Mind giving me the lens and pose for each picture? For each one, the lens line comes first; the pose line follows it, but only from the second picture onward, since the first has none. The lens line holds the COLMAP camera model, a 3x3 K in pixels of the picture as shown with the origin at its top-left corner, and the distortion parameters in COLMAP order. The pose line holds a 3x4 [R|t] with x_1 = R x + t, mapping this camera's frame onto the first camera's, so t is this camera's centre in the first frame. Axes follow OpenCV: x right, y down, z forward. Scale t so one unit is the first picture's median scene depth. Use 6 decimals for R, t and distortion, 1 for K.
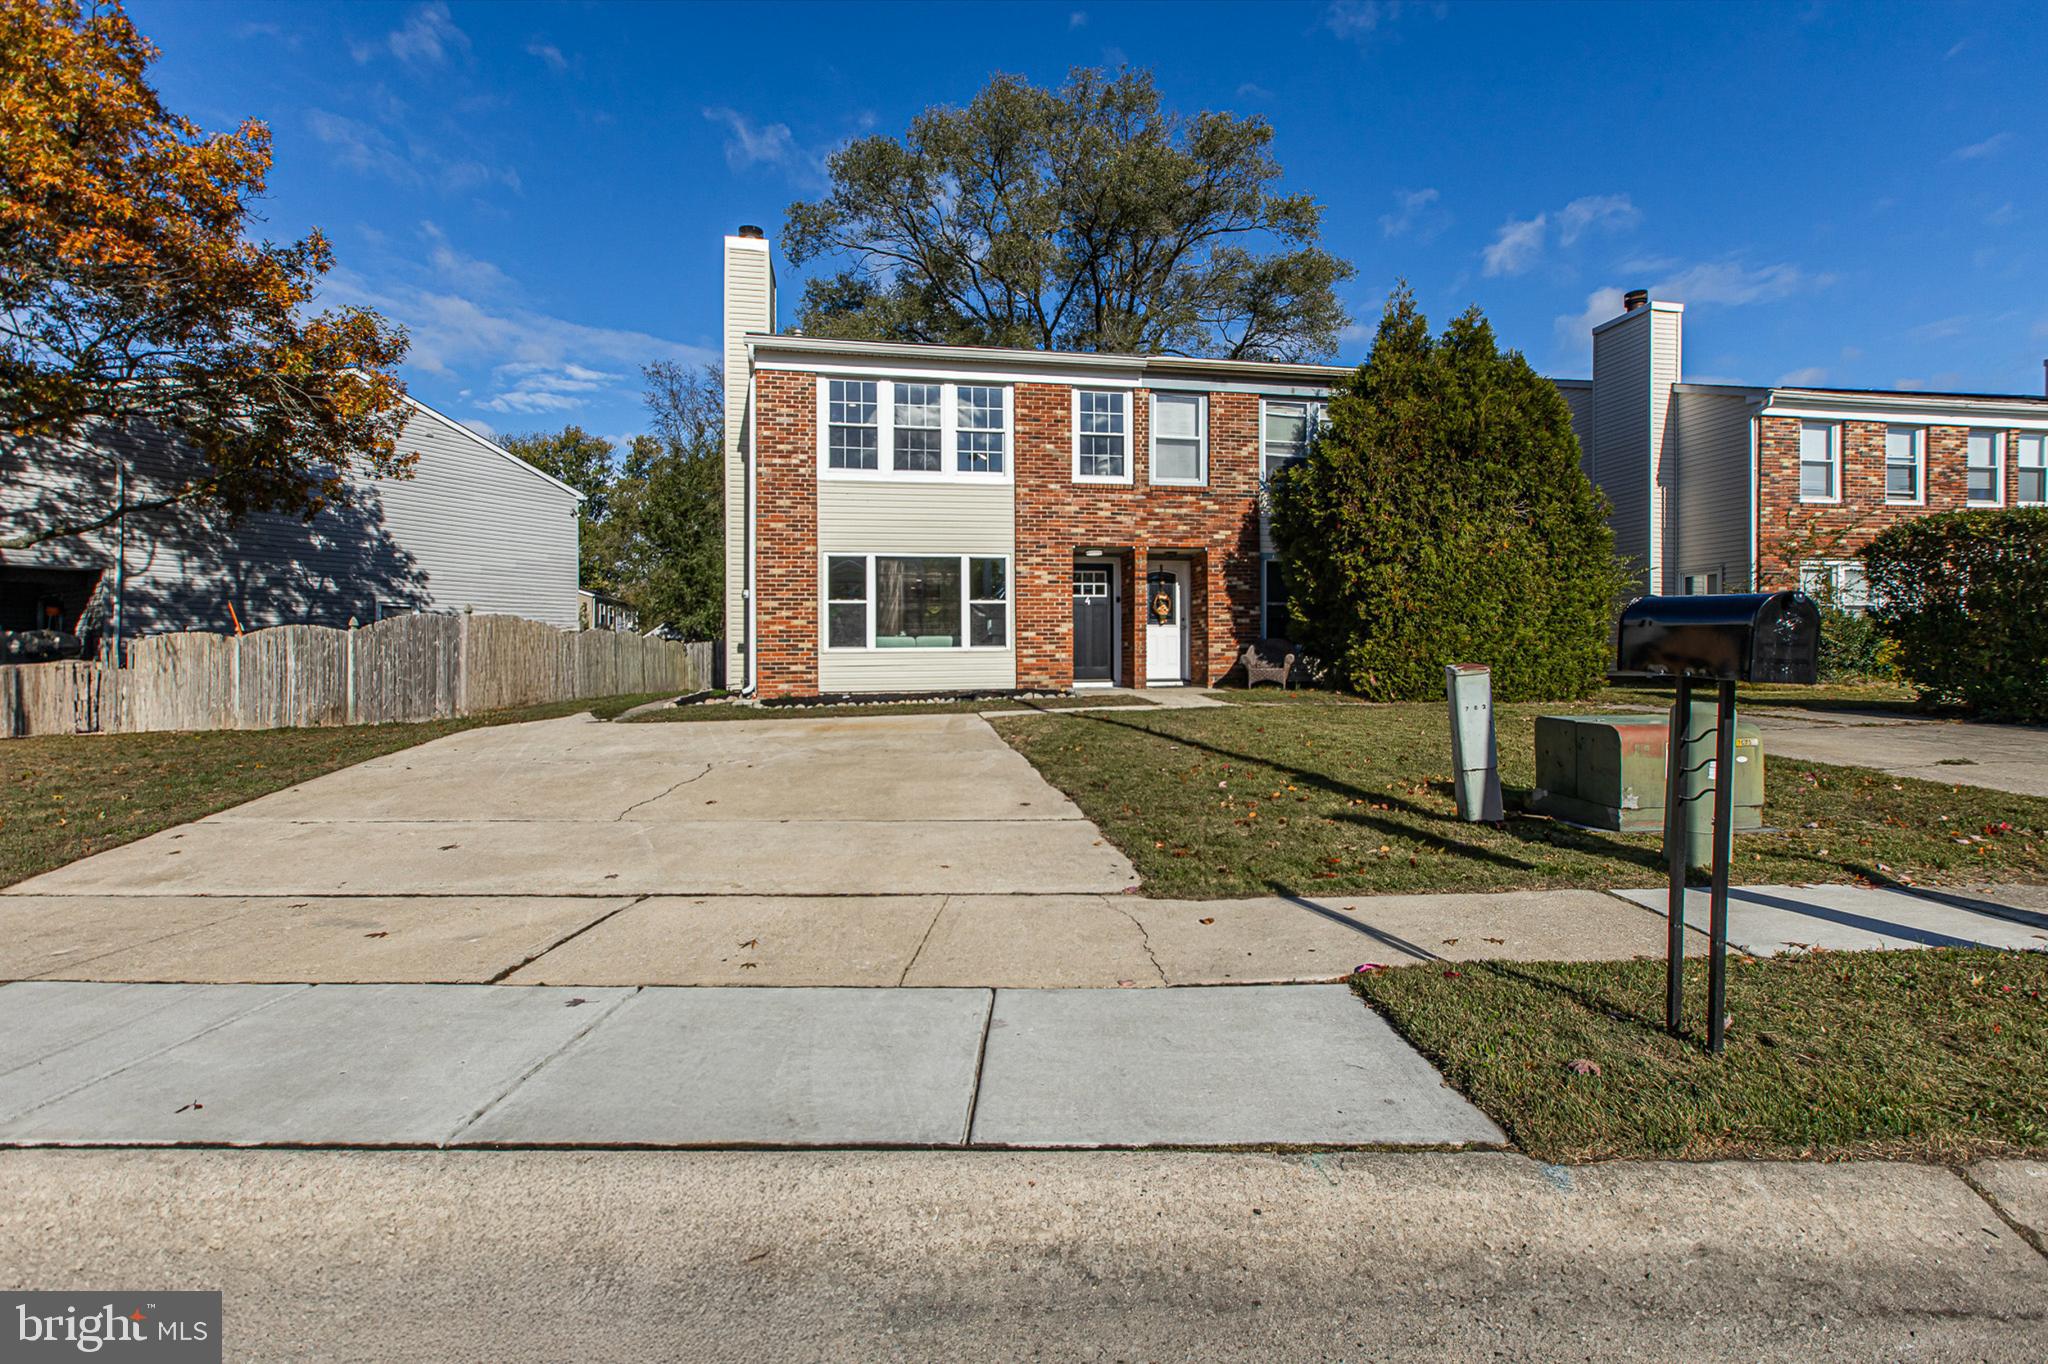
lens RADIAL K [[900.6, 0, 1083.5], [0, 900.6, 680.9], [0, 0, 1]] dist [0.005816, 0.000069]
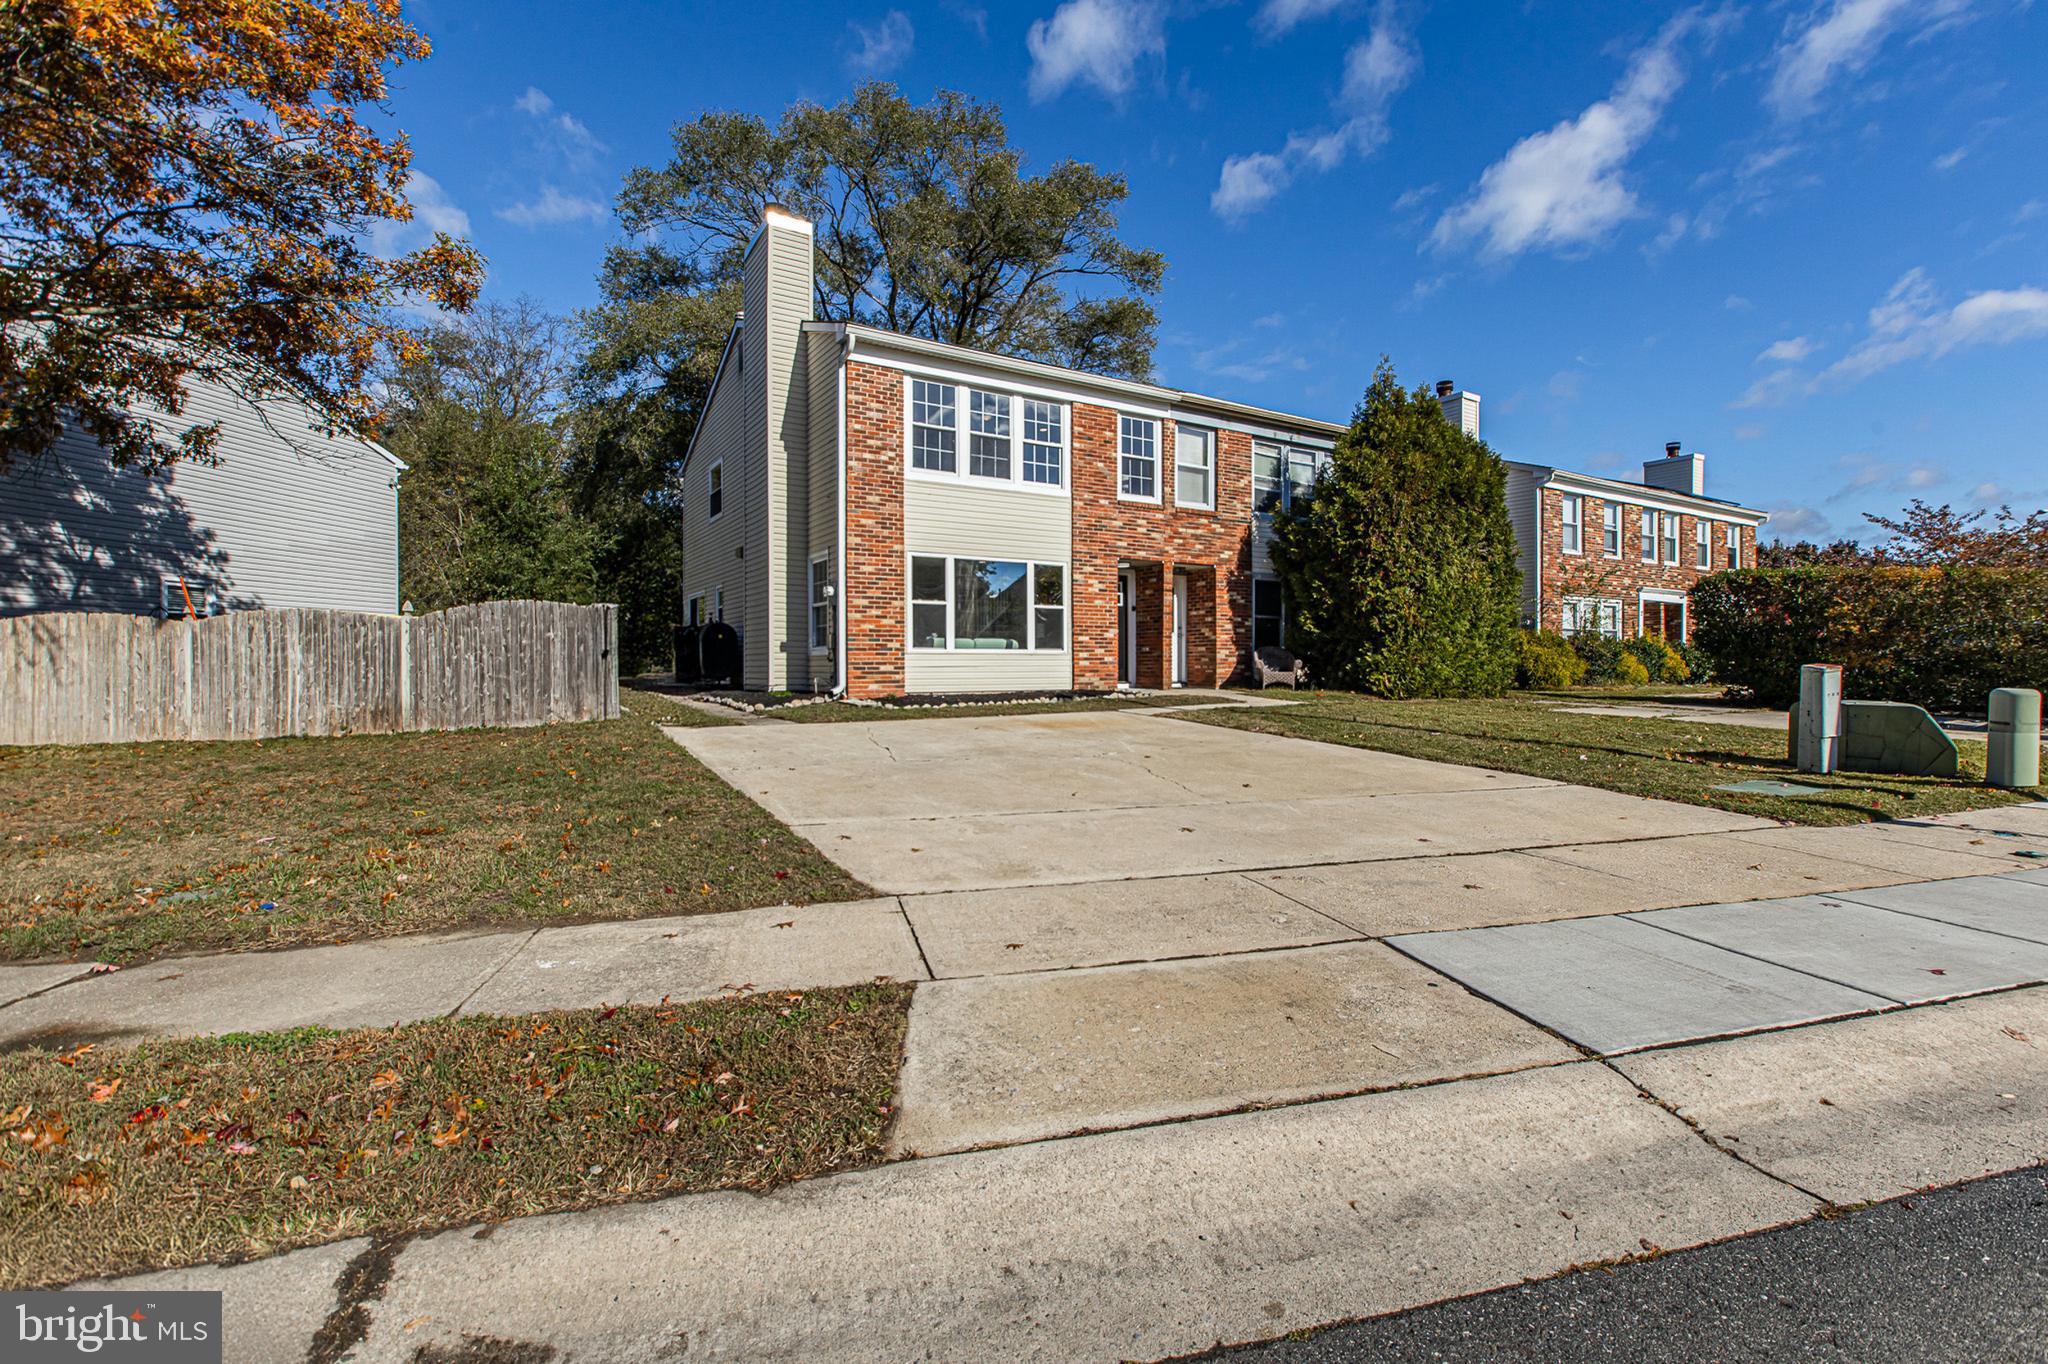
lens RADIAL K [[888.7, 0, 1024.0], [0, 888.7, 682.0], [0, 0, 1]] dist [-0.000319, 0.000002]
pose [[0.938694, 0.003596, 0.344733, -0.486779], [-0.000029, 0.999946, -0.010351, 0.010415], [-0.344752, 0.009707, 0.938644, 0.037728]]
